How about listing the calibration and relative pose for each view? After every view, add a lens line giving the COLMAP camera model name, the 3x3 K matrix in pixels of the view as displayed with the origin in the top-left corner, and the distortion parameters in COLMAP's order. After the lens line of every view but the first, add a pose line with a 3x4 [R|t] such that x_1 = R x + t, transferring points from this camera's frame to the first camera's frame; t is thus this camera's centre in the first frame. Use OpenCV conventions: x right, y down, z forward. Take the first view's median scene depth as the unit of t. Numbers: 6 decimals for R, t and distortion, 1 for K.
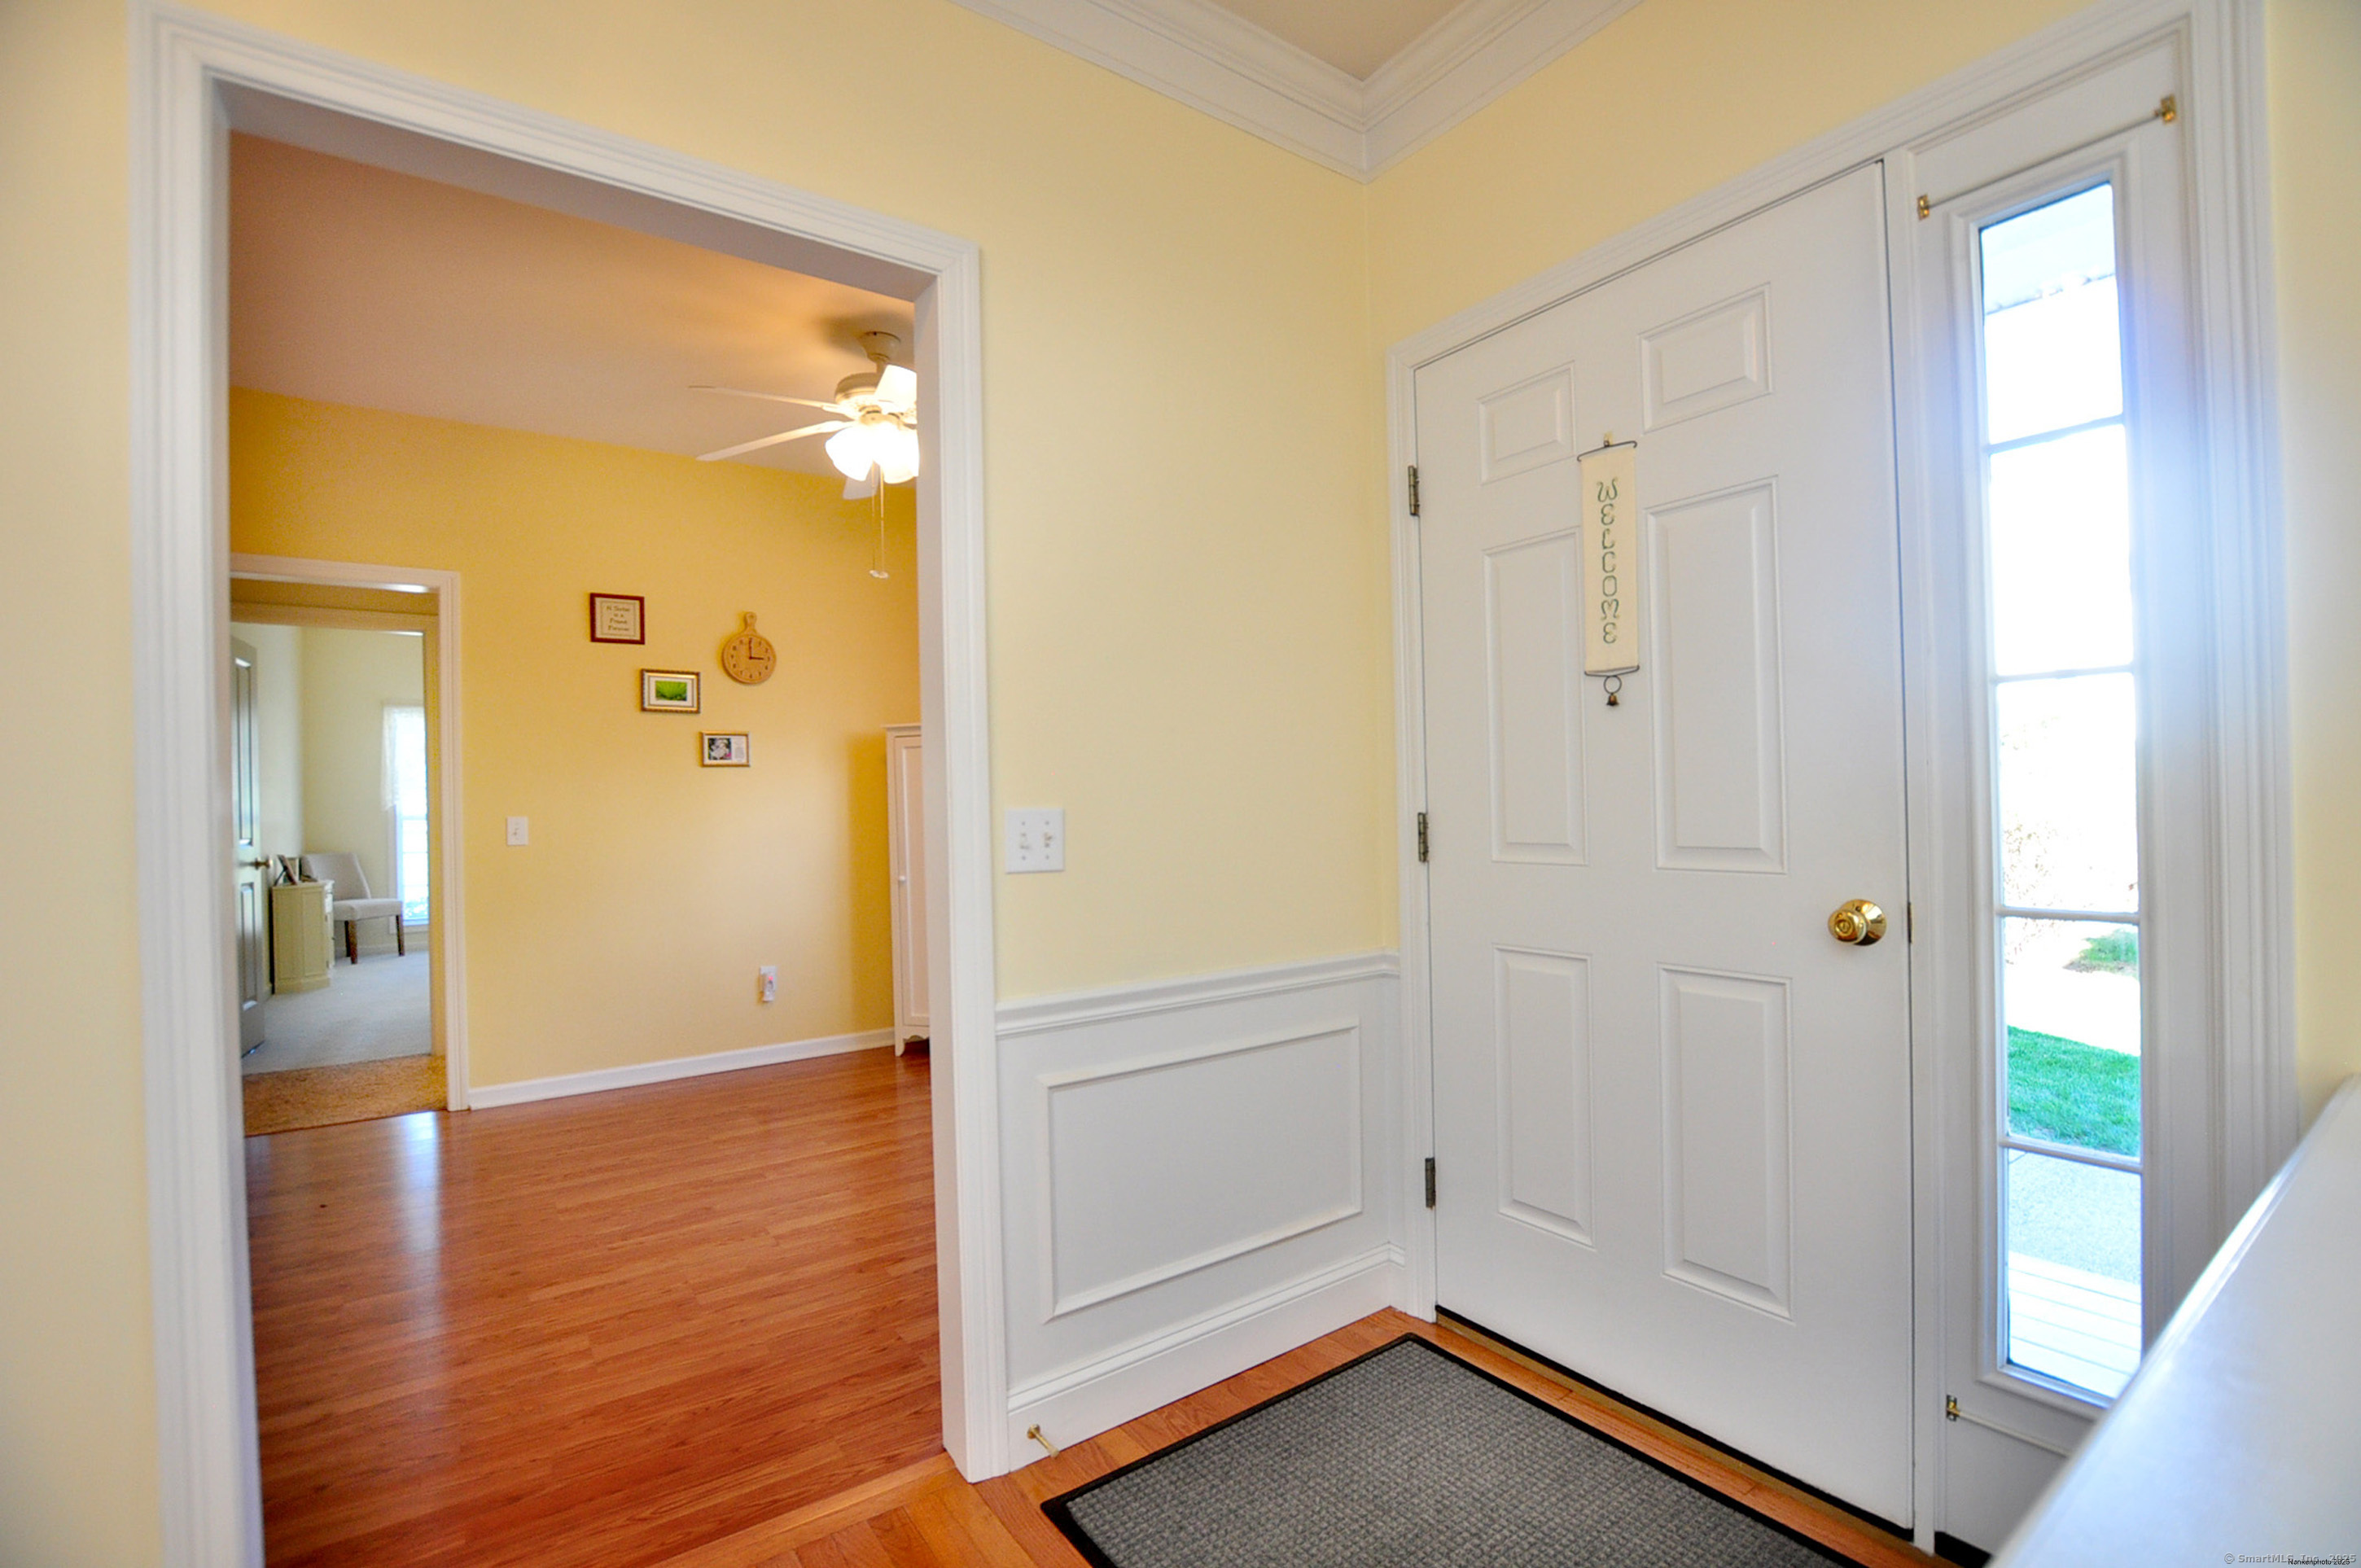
lens RADIAL K [[1038.9, 0, 1192.1], [0, 1038.9, 798.3], [0, 0, 1]] dist [-0.035116, 0.006080]
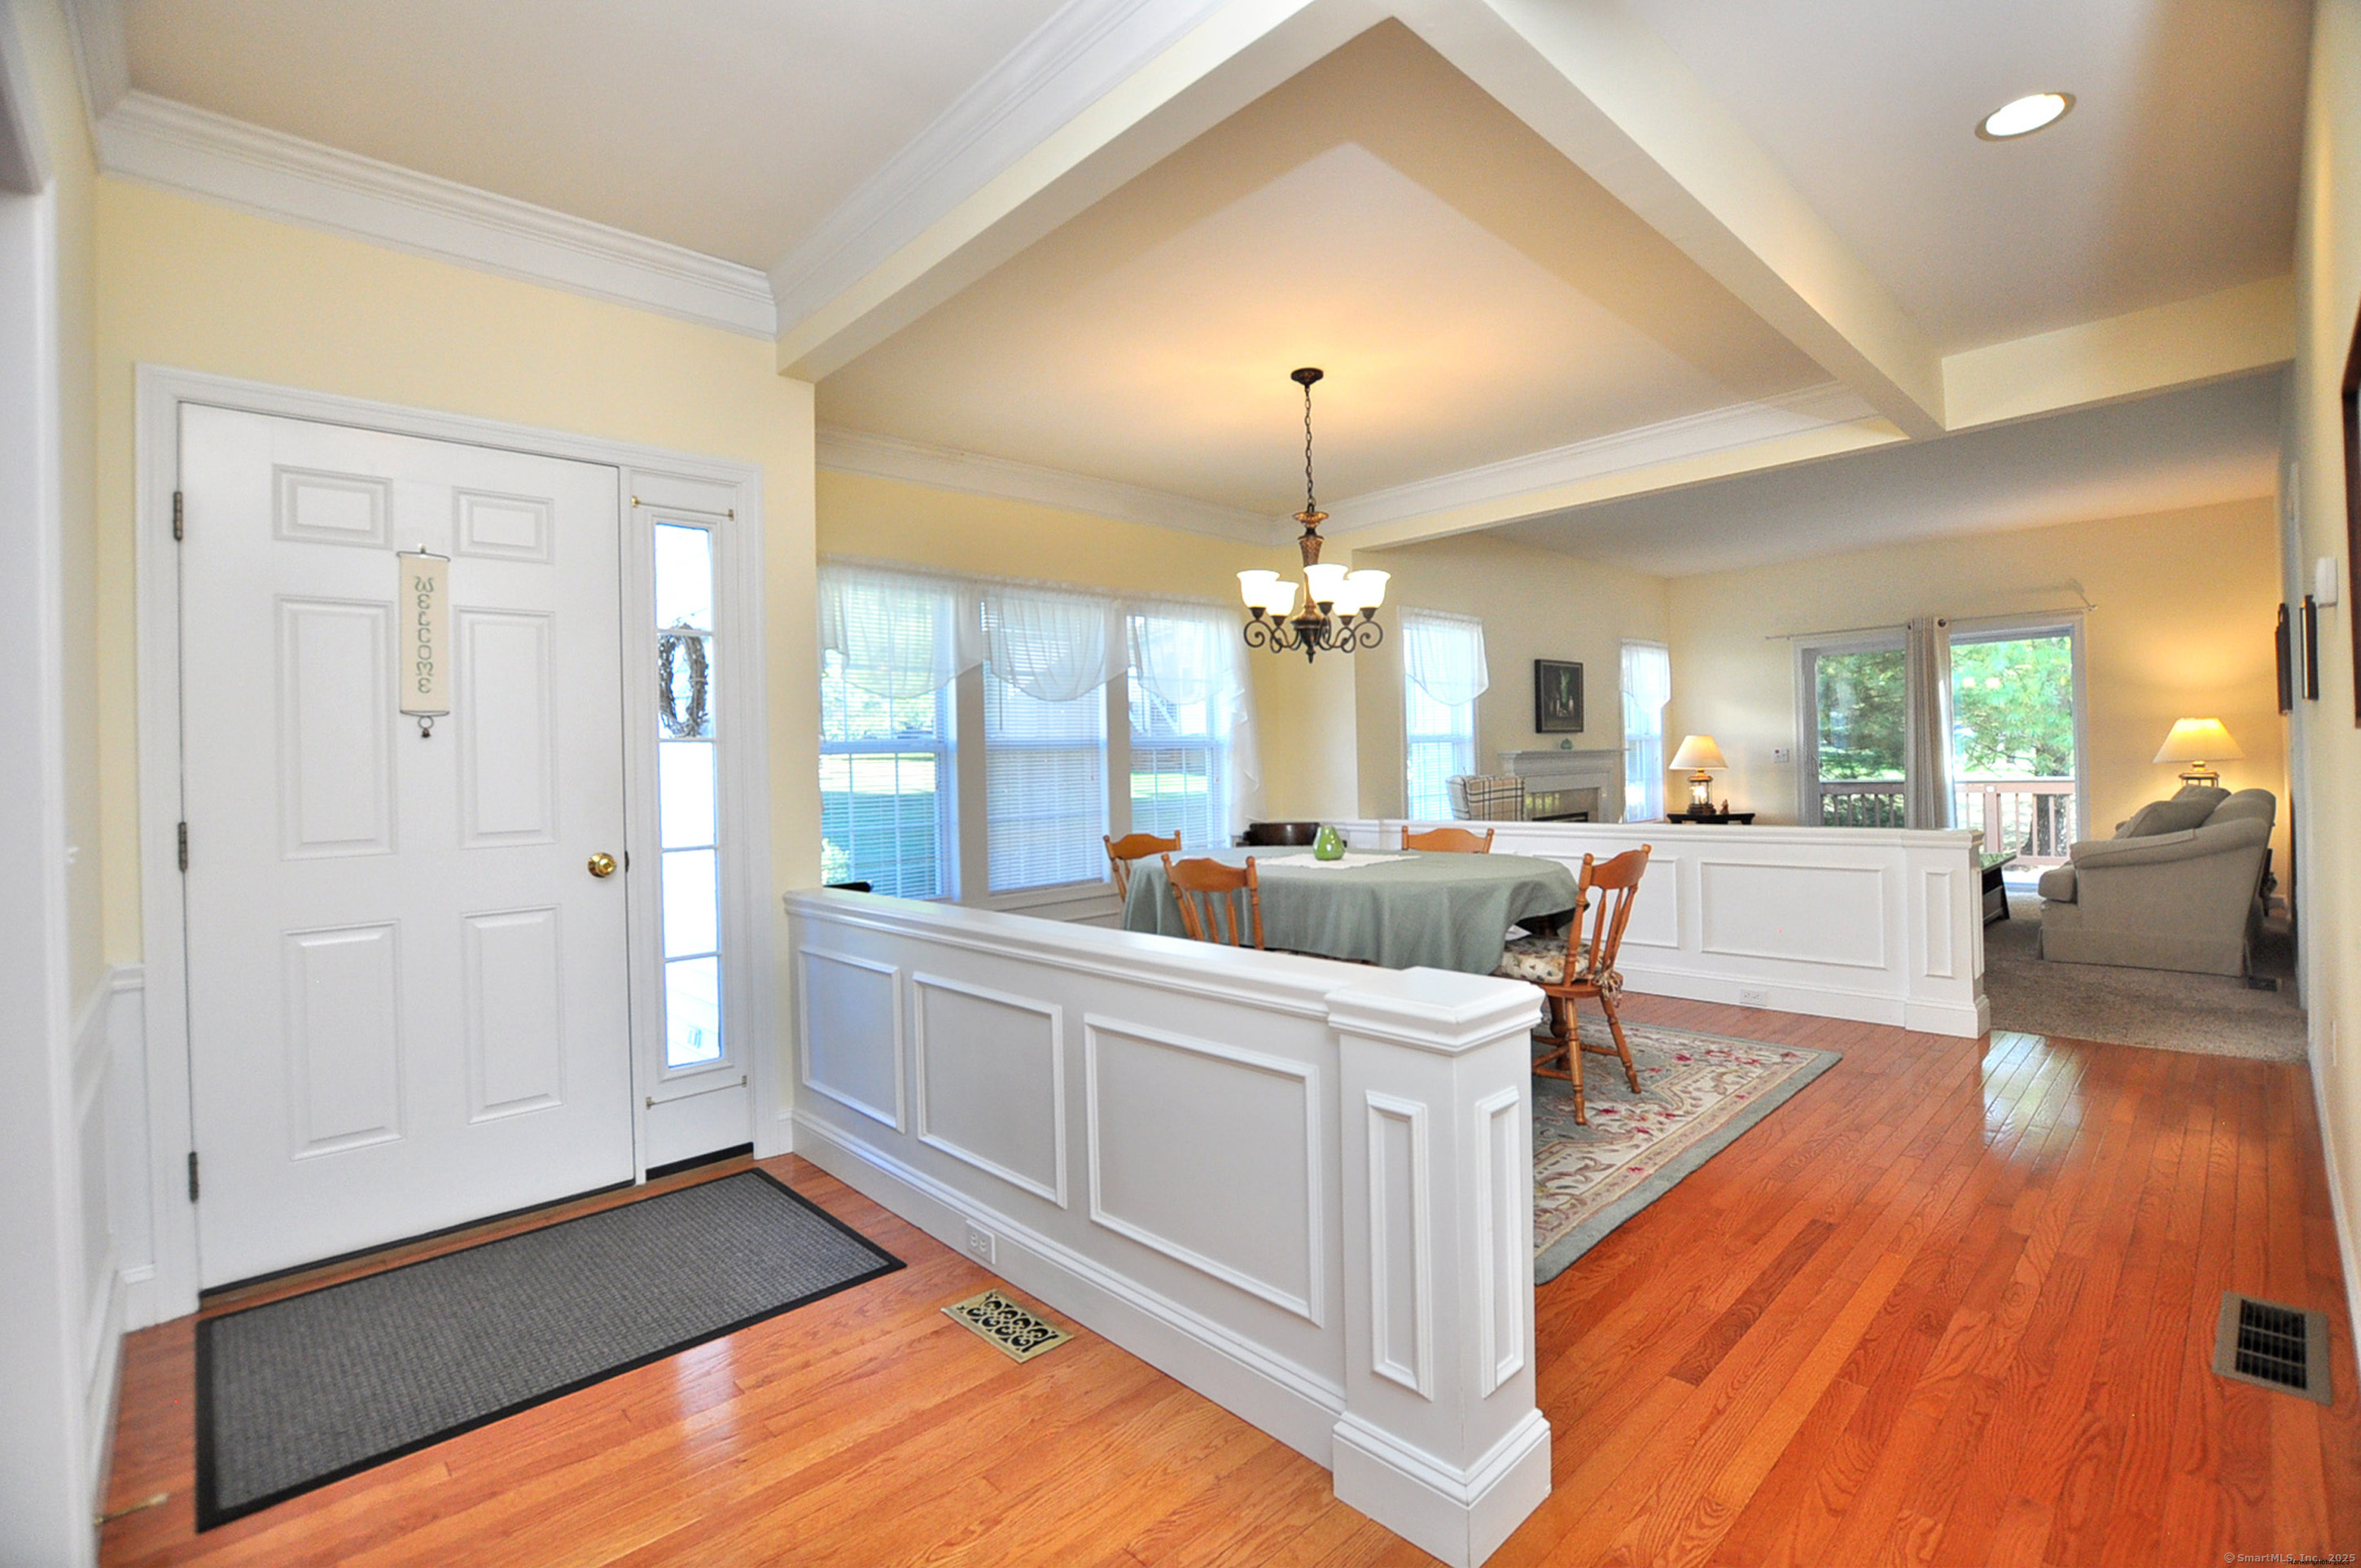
lens RADIAL K [[1018.8, 0, 1185.8], [0, 1018.8, 754.6], [0, 0, 1]] dist [-0.023880, -0.000042]
pose [[-0.121351, 0.031022, 0.992125, -0.892337], [0.026315, 0.999261, -0.028027, 0.000080], [-0.992261, 0.022707, -0.122078, 0.113339]]
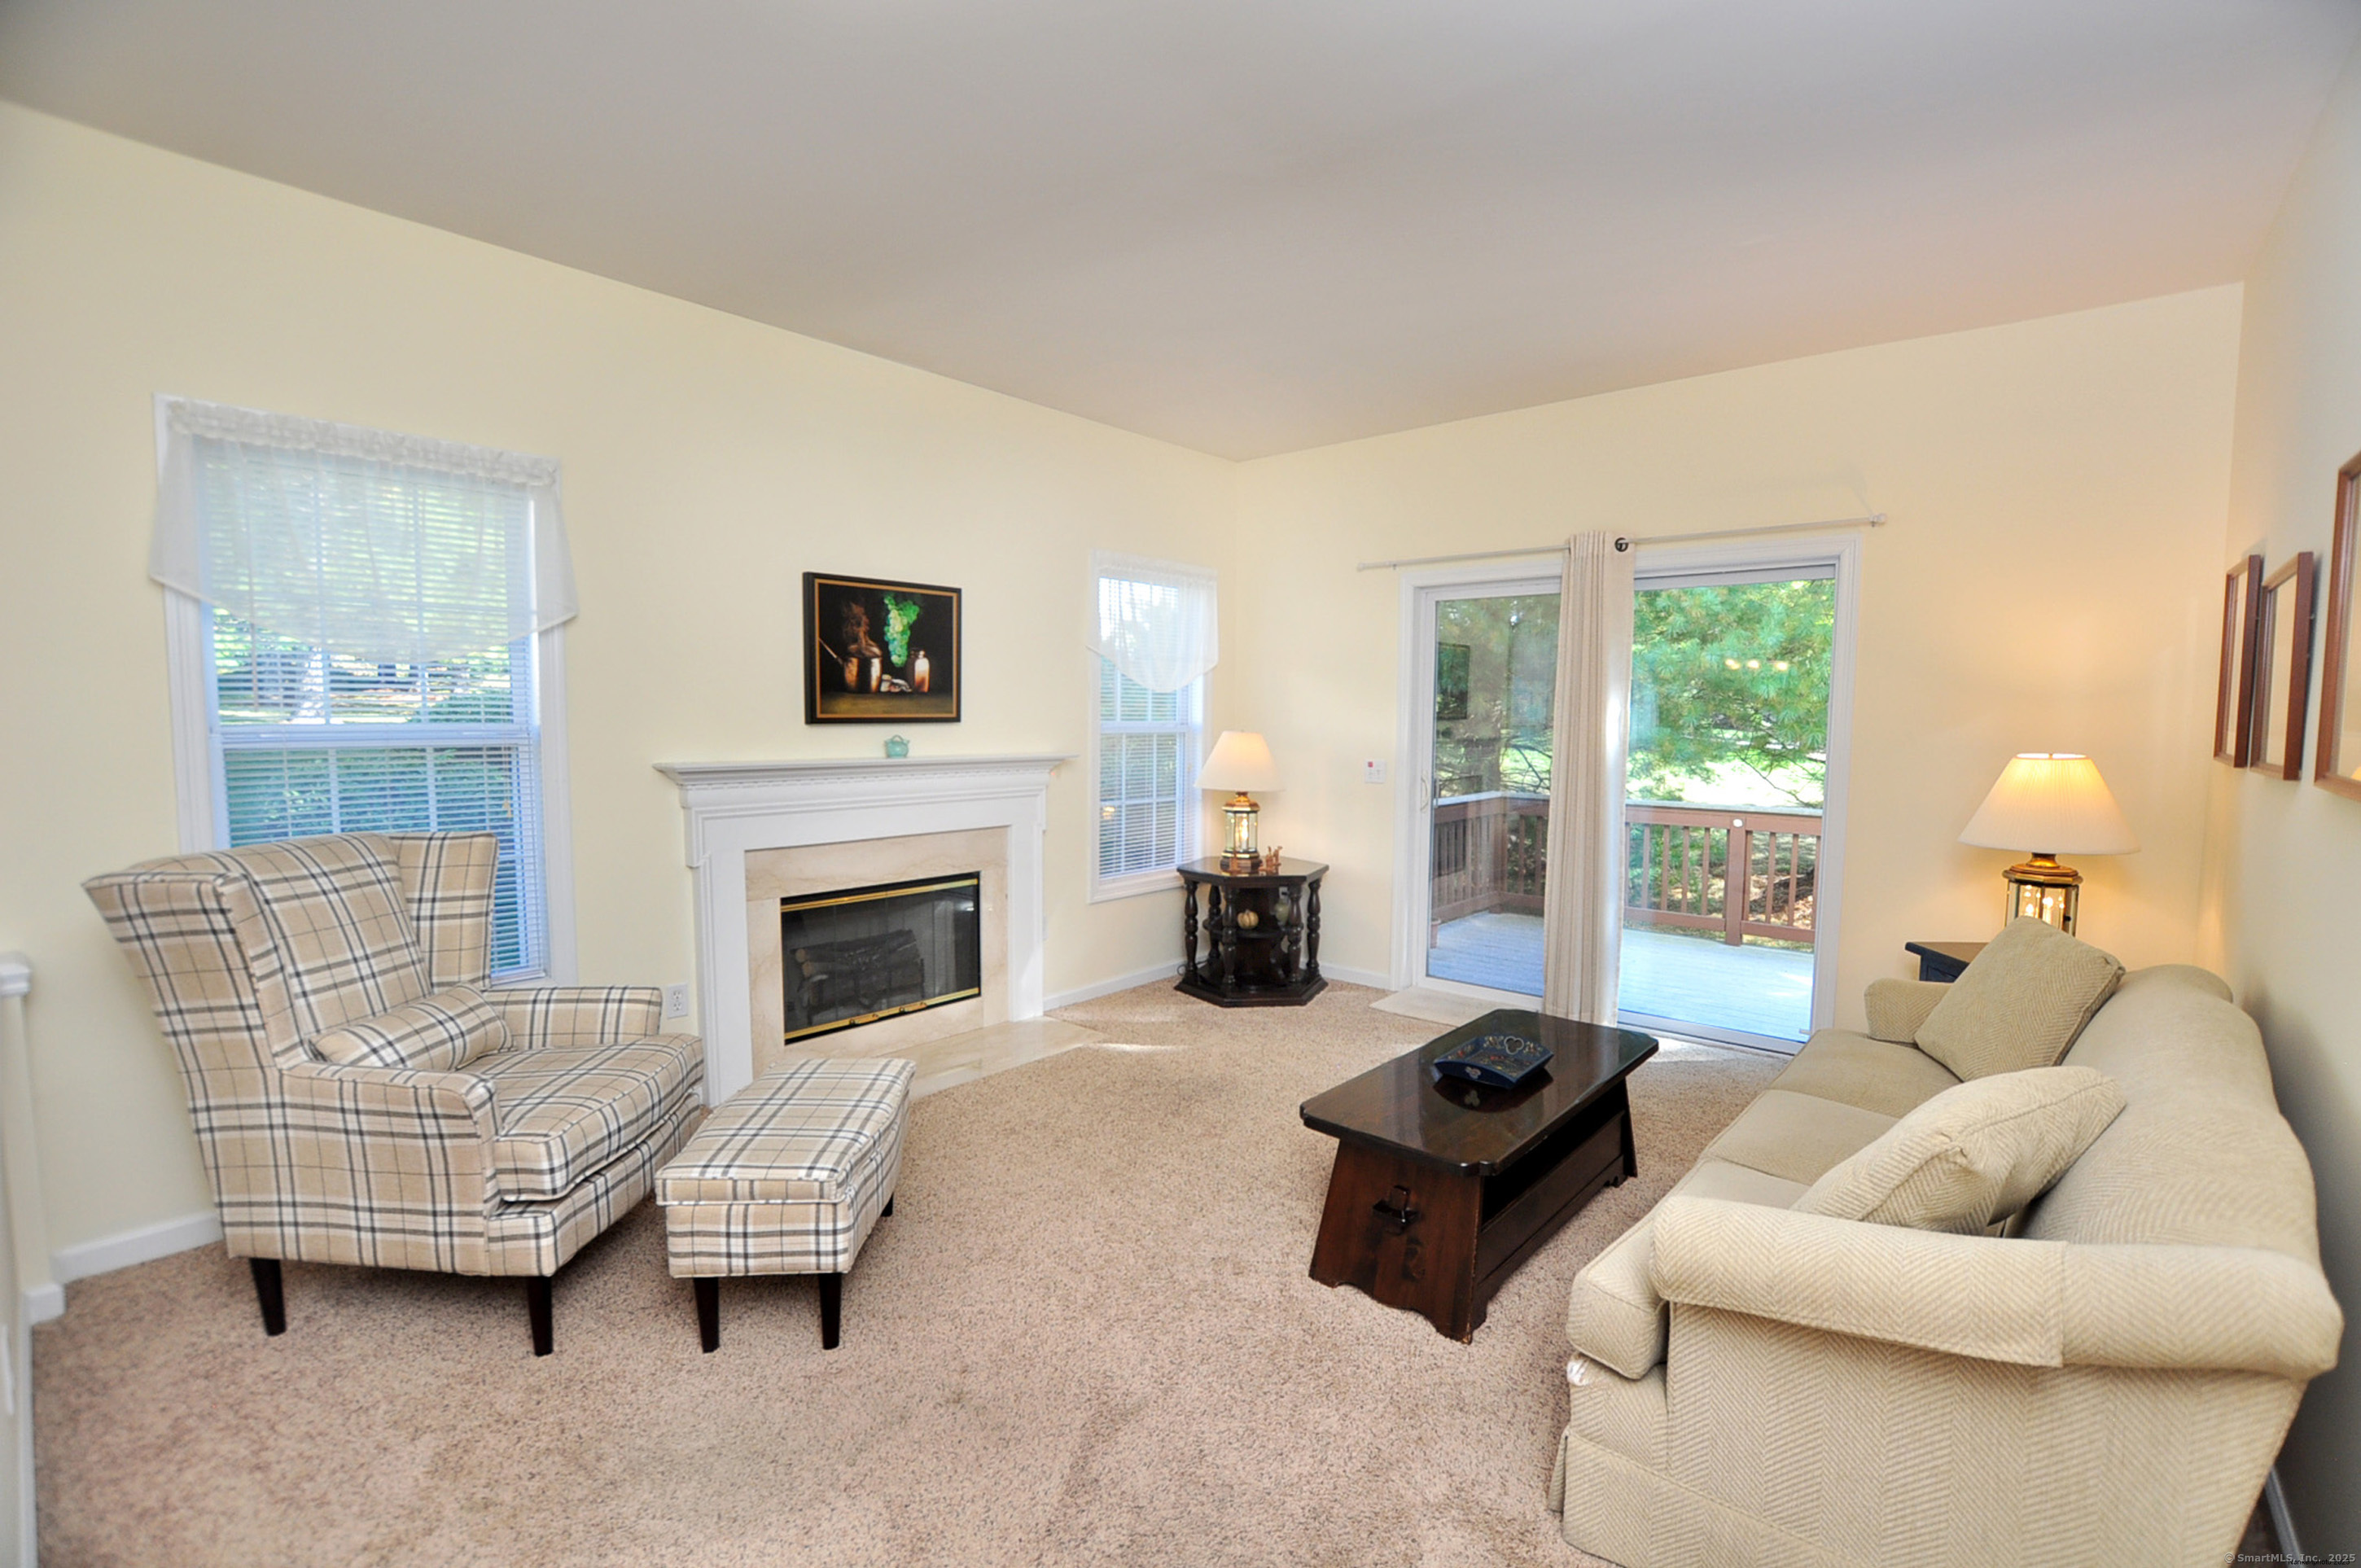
lens RADIAL K [[1061.7, 0, 1170.2], [0, 1061.7, 797.5], [0, 0, 1]] dist [-0.029417, 0.001408]
pose [[-0.239265, -0.057016, 0.969279, 0.493476], [-0.008195, 0.998357, 0.056704, -0.119197], [-0.970920, 0.005624, -0.239340, -1.614248]]
